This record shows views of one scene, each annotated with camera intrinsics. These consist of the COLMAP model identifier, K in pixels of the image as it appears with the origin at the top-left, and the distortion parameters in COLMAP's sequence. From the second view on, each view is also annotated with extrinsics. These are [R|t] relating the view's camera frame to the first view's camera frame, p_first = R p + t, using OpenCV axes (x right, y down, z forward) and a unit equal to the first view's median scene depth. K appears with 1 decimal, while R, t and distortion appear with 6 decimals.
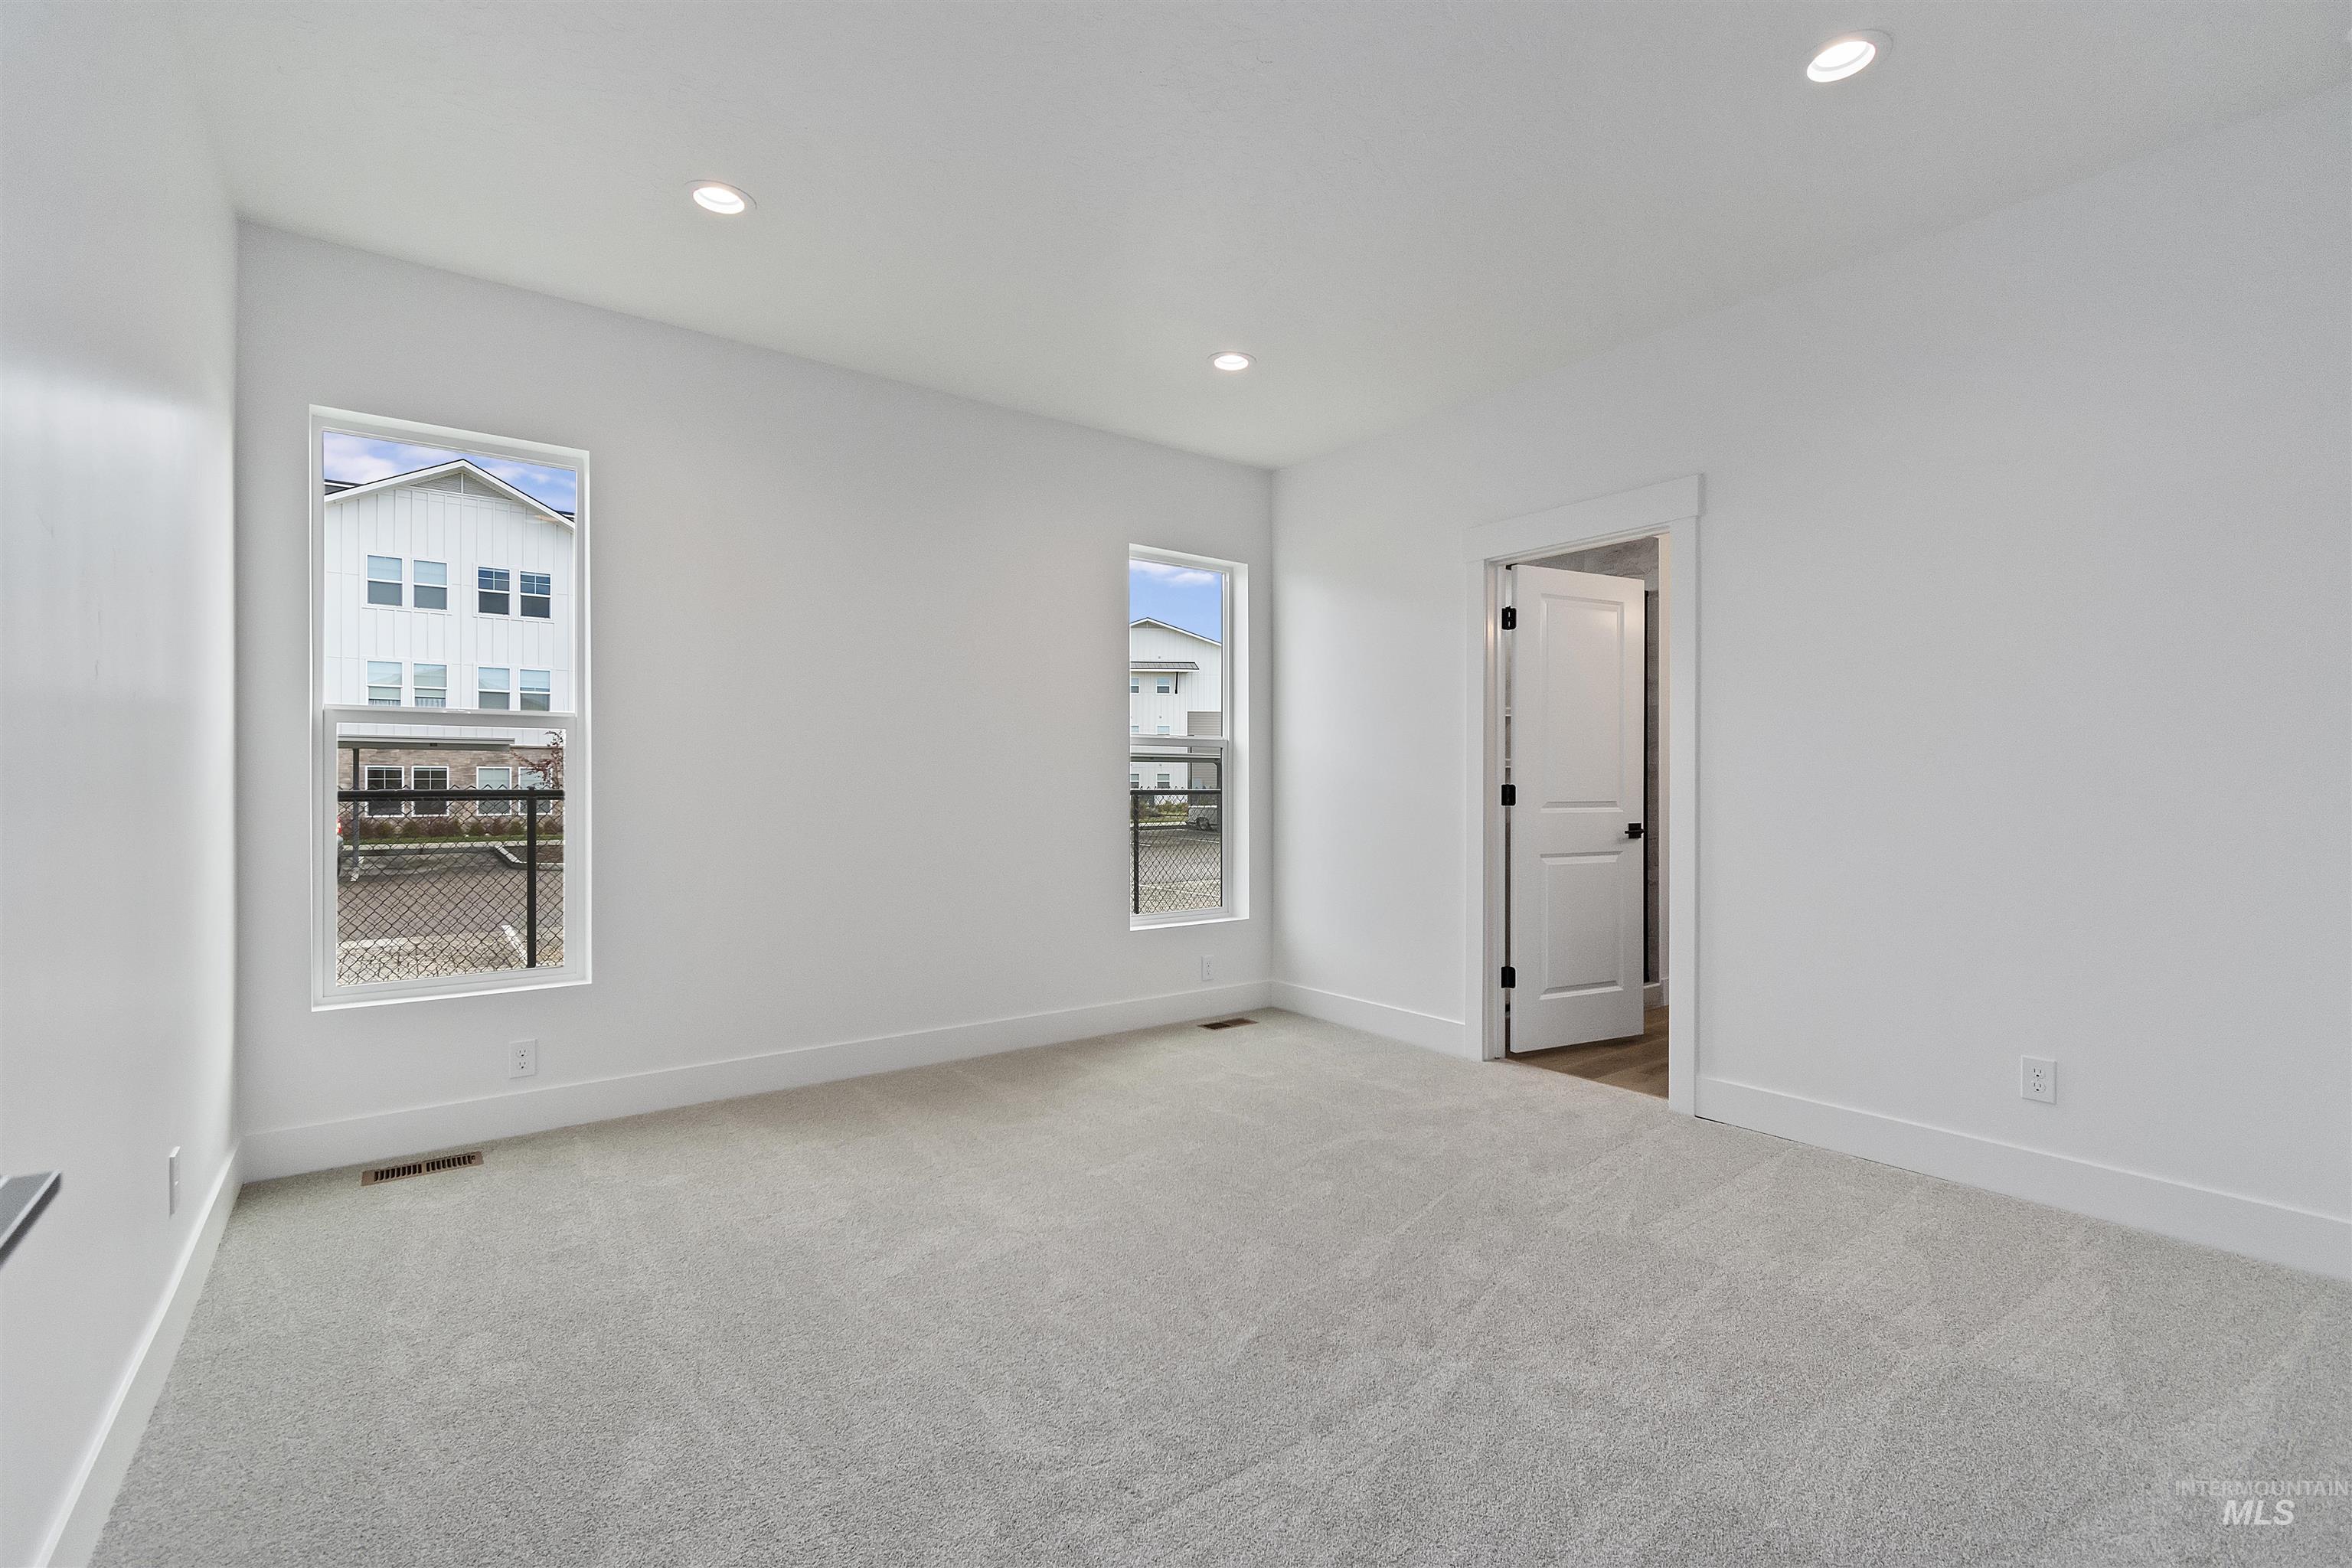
lens RADIAL K [[1035.9, 0, 1172.0], [0, 1035.9, 783.7], [0, 0, 1]] dist [0.001305, -0.000016]
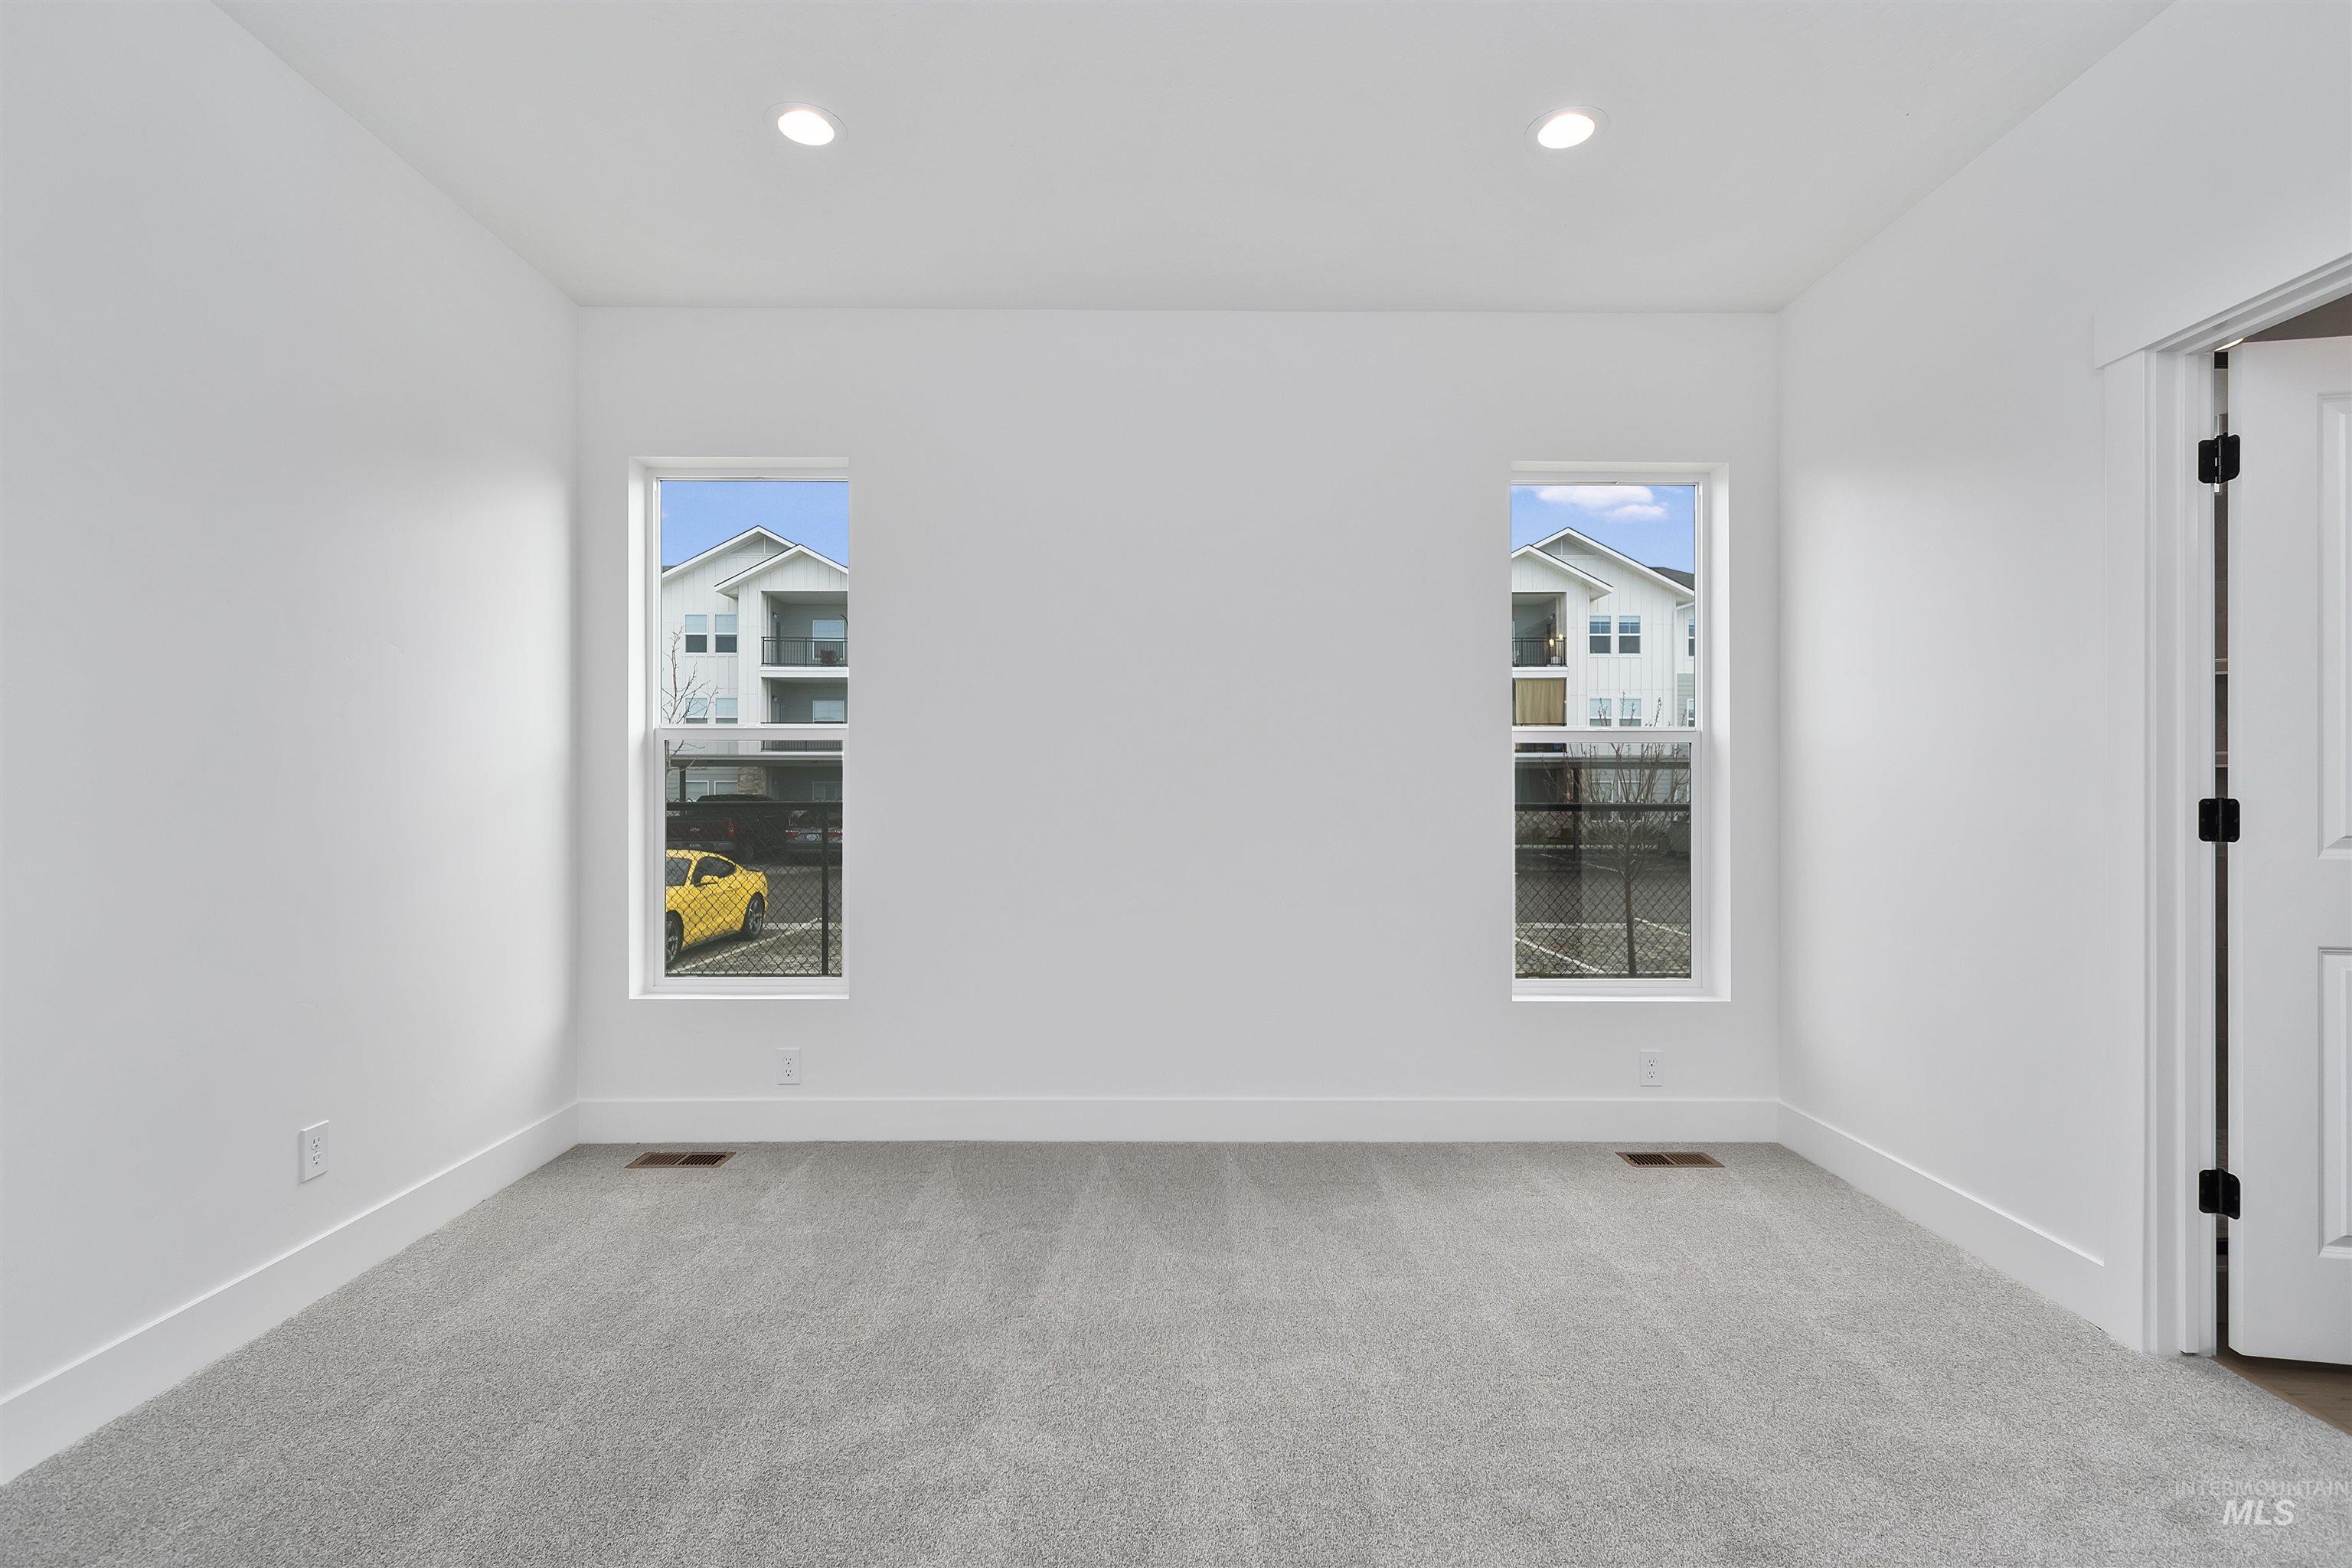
lens RADIAL K [[1035.9, 0, 1172.0], [0, 1035.9, 783.7], [0, 0, 1]] dist [0.001305, -0.000016]
pose [[0.801639, -0.007406, -0.597762, 0.255633], [0.002598, 0.999957, -0.008905, -0.003113], [0.597803, 0.005586, 0.801624, 0.360947]]
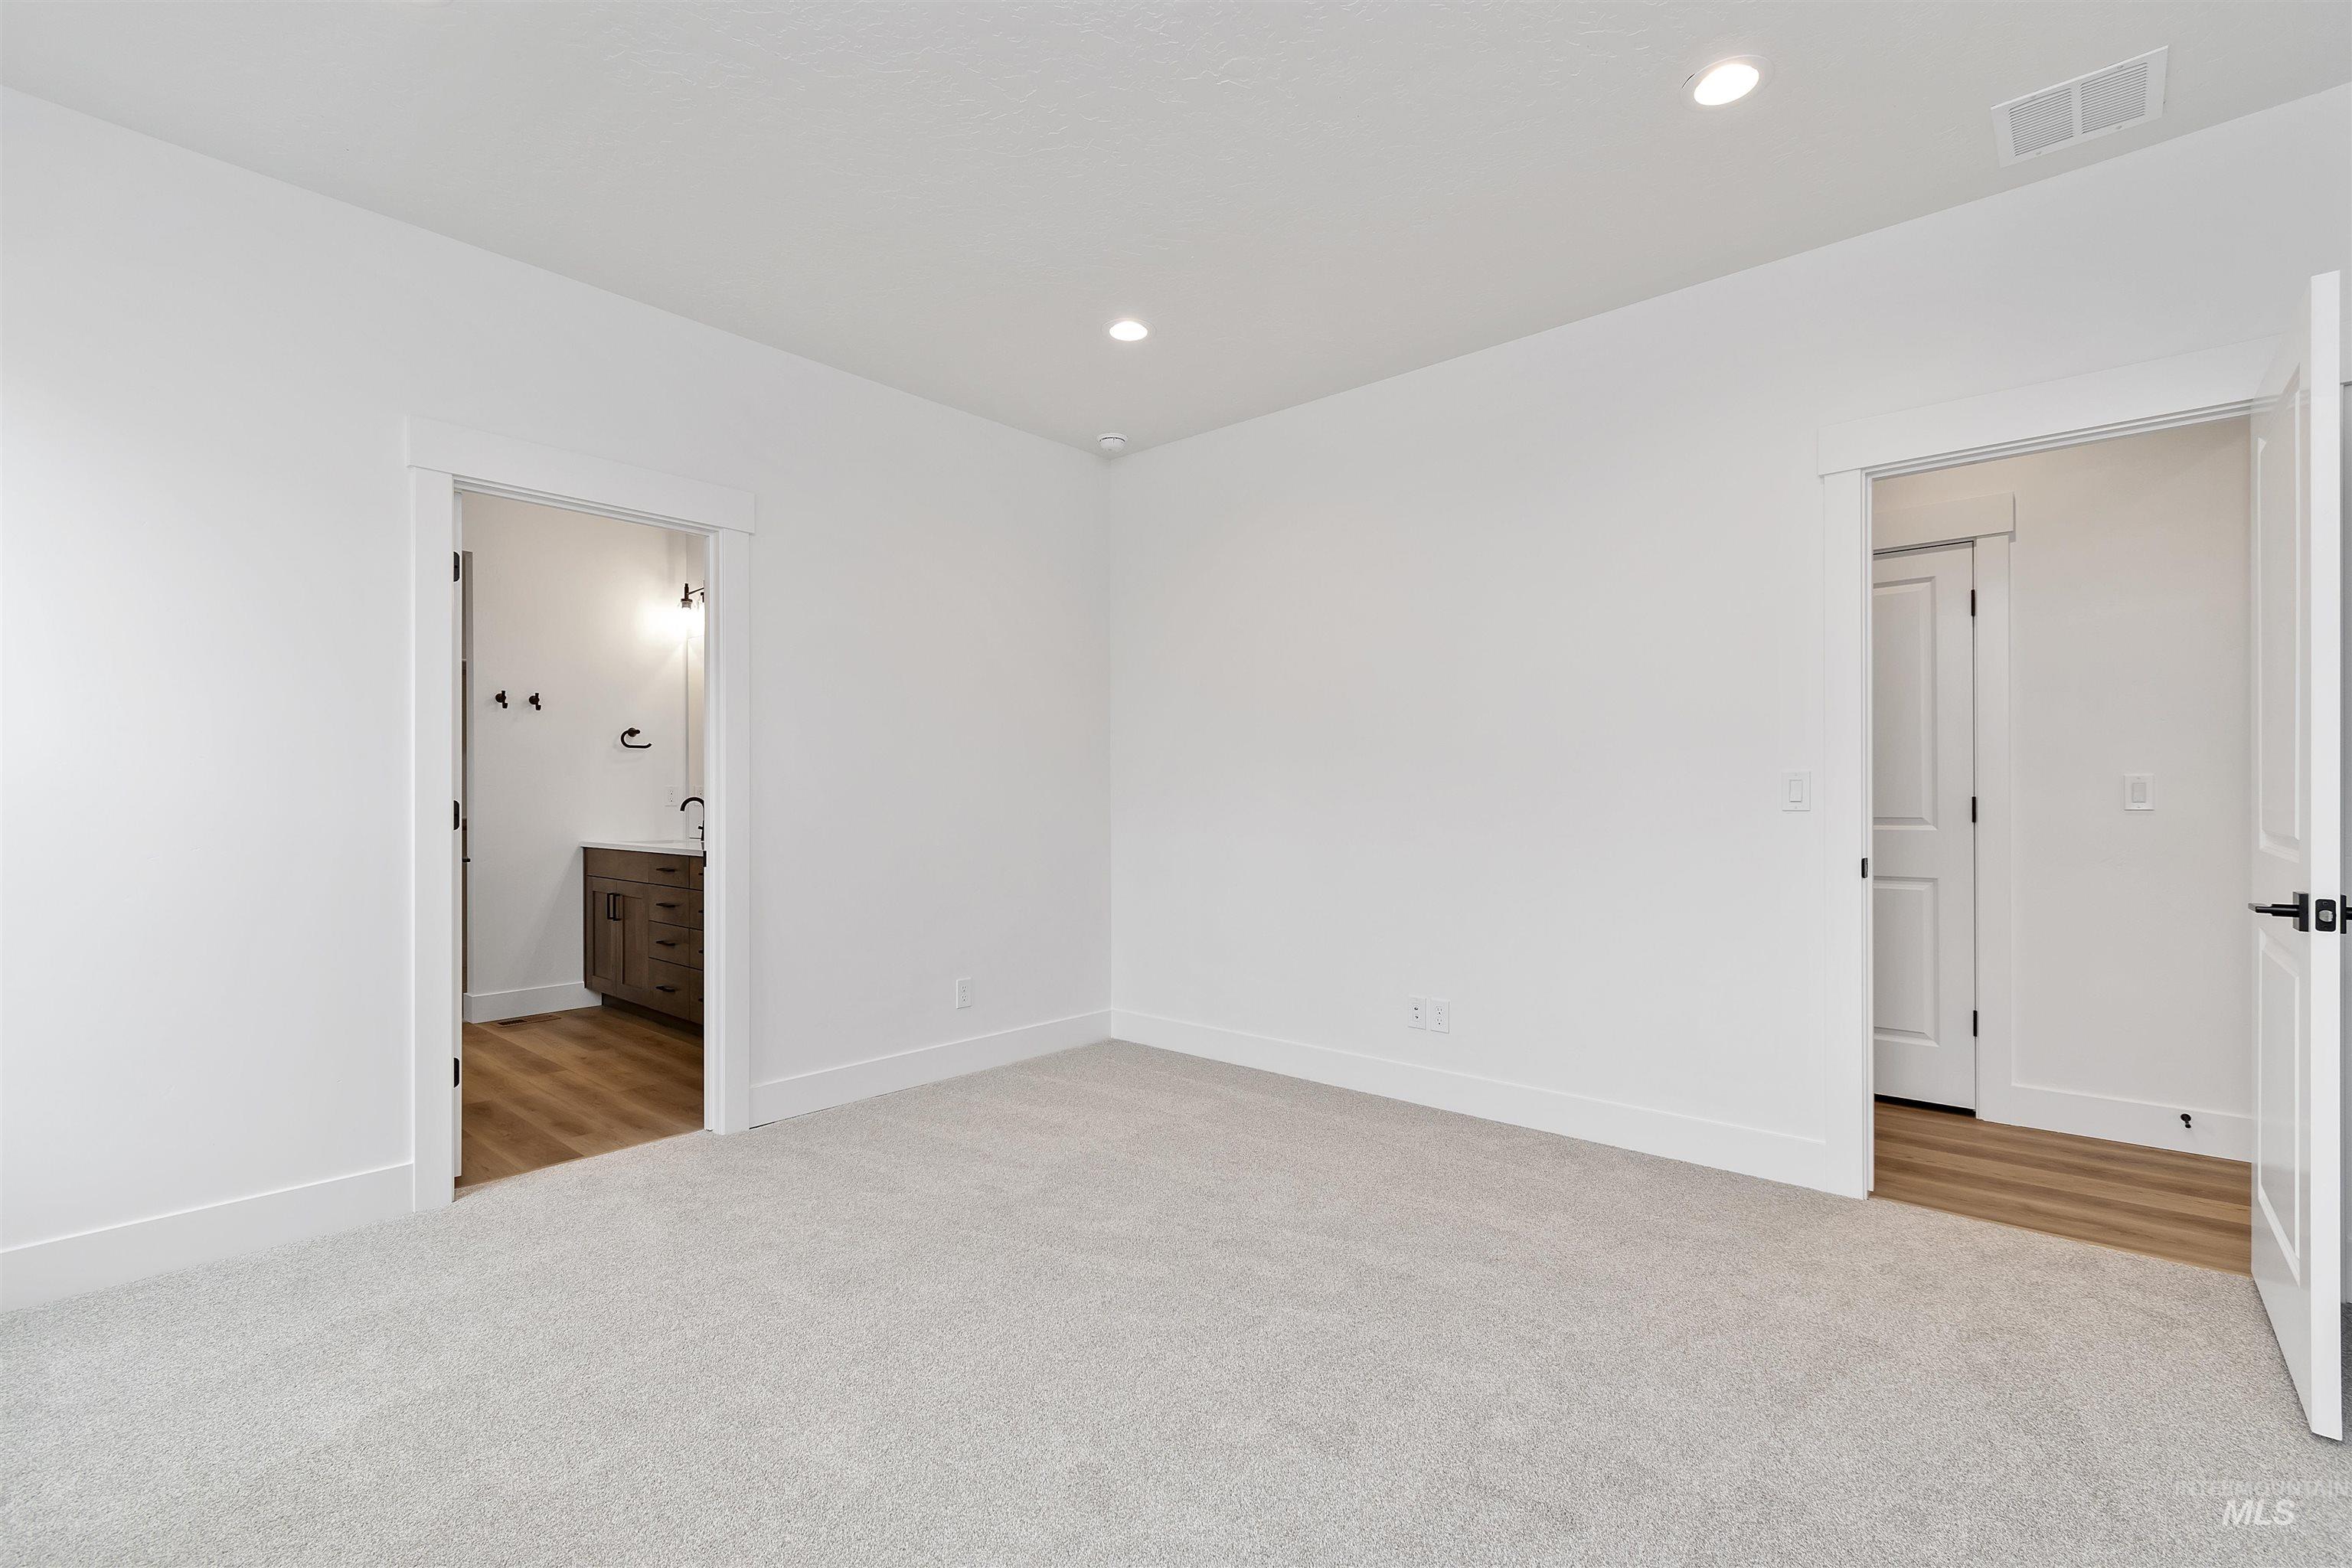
lens RADIAL K [[1036.9, 0, 1174.9], [0, 1036.9, 790.7], [0, 0, 1]] dist [0.000891, -0.000361]
pose [[-0.203564, 0.010620, 0.979004, -0.528721], [0.004433, 0.999941, -0.009925, 0.005857], [-0.979052, 0.002320, -0.203599, 0.752830]]
